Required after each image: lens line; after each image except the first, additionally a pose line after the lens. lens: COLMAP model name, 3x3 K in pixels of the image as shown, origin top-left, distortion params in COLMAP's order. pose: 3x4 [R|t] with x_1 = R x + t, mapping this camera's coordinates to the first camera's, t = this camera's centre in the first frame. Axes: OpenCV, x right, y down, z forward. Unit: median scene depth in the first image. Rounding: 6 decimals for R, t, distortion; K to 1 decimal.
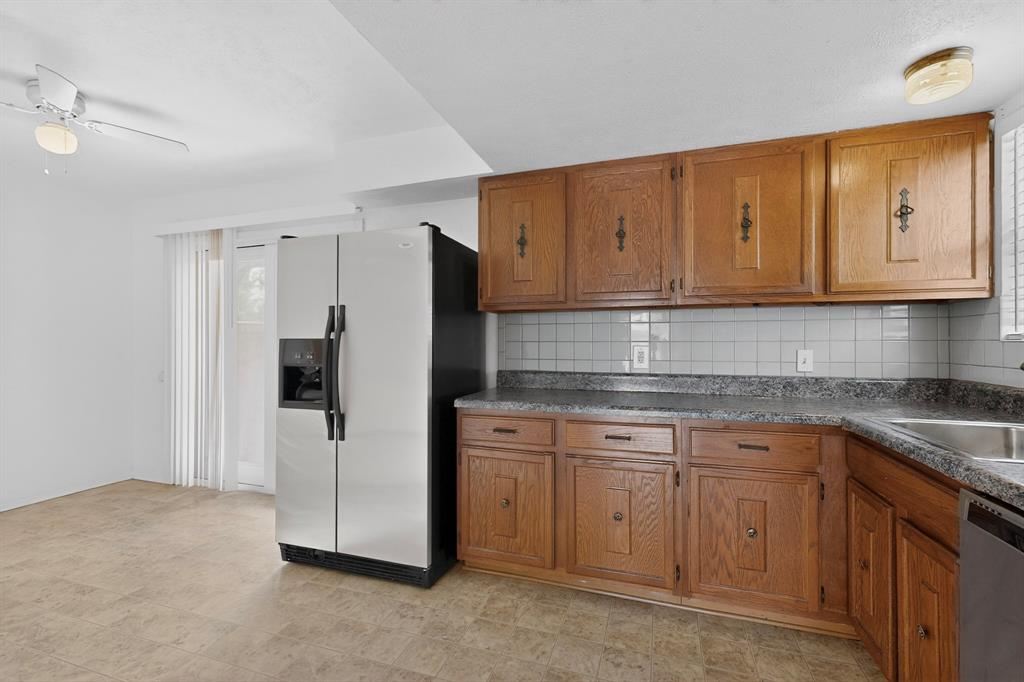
lens RADIAL K [[446.9, 0, 511.3], [0, 446.9, 339.8], [0, 0, 1]] dist [0.004063, -0.000607]
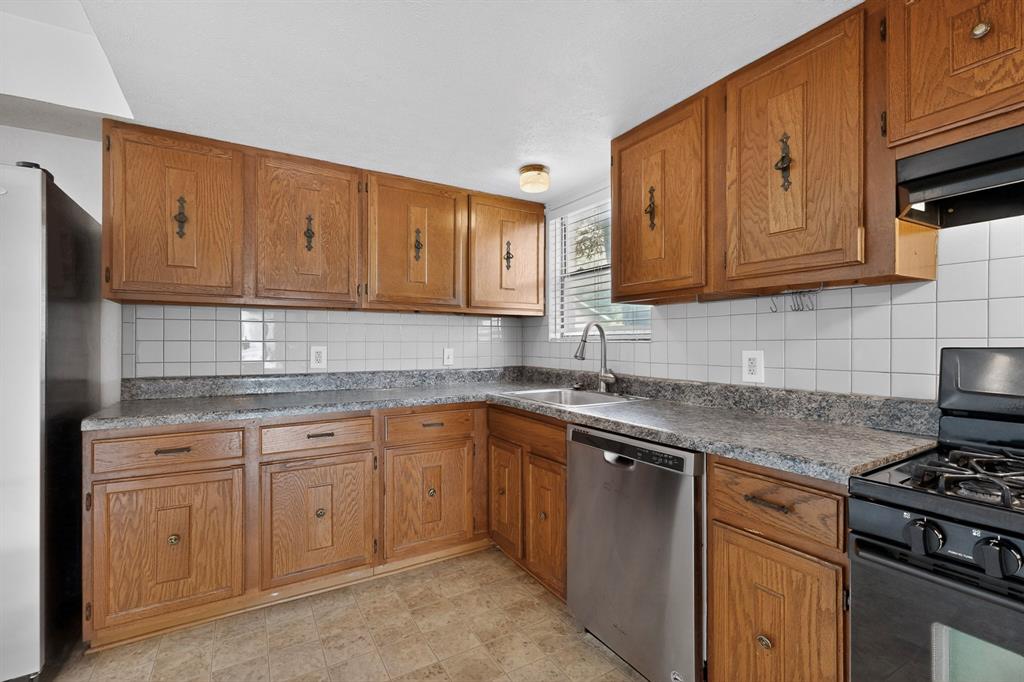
lens RADIAL K [[446.9, 0, 511.6], [0, 446.9, 342.7], [0, 0, 1]] dist [0.004063, -0.000607]
pose [[0.650279, 0.002698, 0.759691, -0.243159], [-0.005748, 0.999983, 0.001369, 0.003653], [-0.759674, -0.005257, 0.650283, 0.008372]]
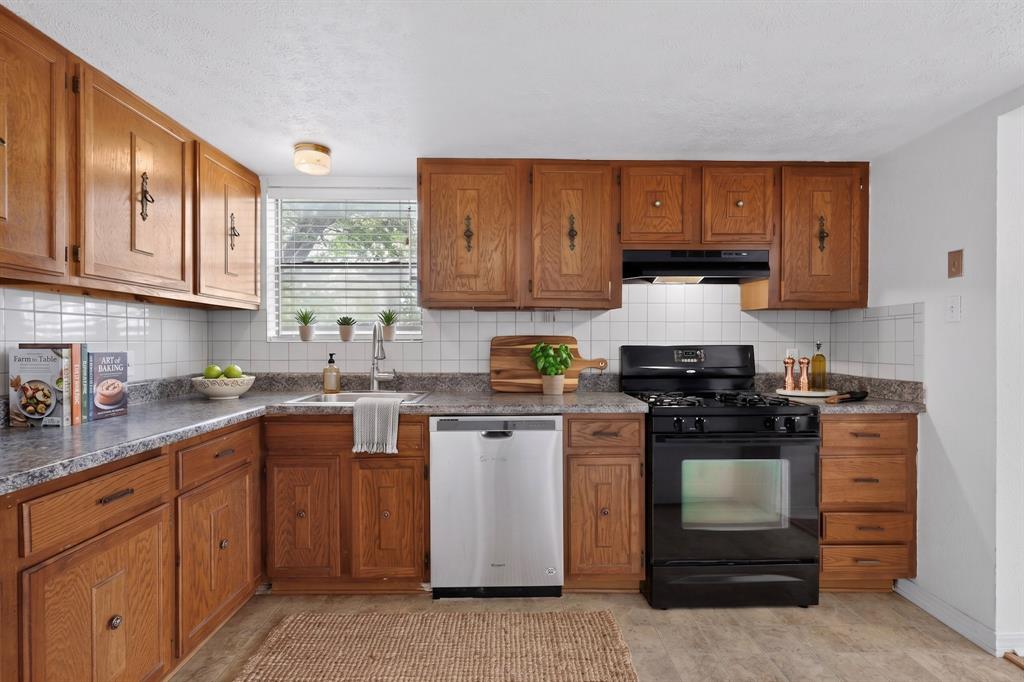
lens RADIAL K [[490.5, 0, 508.8], [0, 490.5, 343.4], [0, 0, 1]] dist [-0.000467, -0.004737]
pose [[-0.326592, -0.003057, 0.945161, -0.556109], [-0.005397, 0.999984, 0.001370, 0.003037], [-0.945150, -0.004654, -0.326603, 0.675044]]
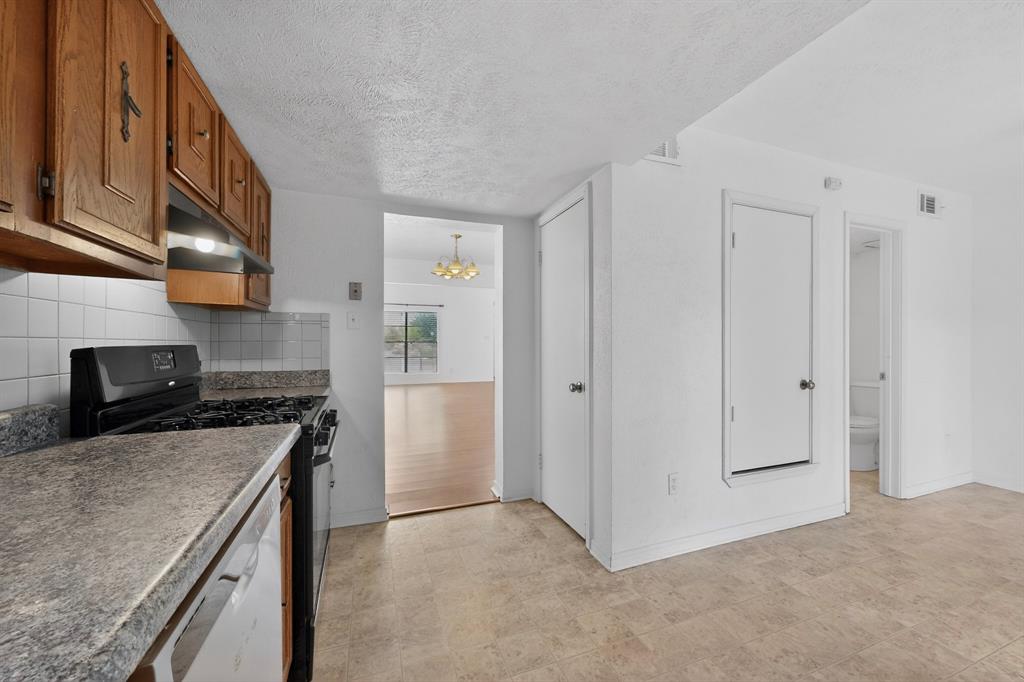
lens RADIAL K [[385.2, 0, 510.9], [0, 385.2, 345.0], [0, 0, 1]] dist [0.003095, -0.001711]
pose [[-0.776562, 0.005883, -0.630013, 0.472022], [0.004089, 0.999982, 0.004298, 0.004858], [0.630027, 0.000762, -0.776572, 0.750570]]
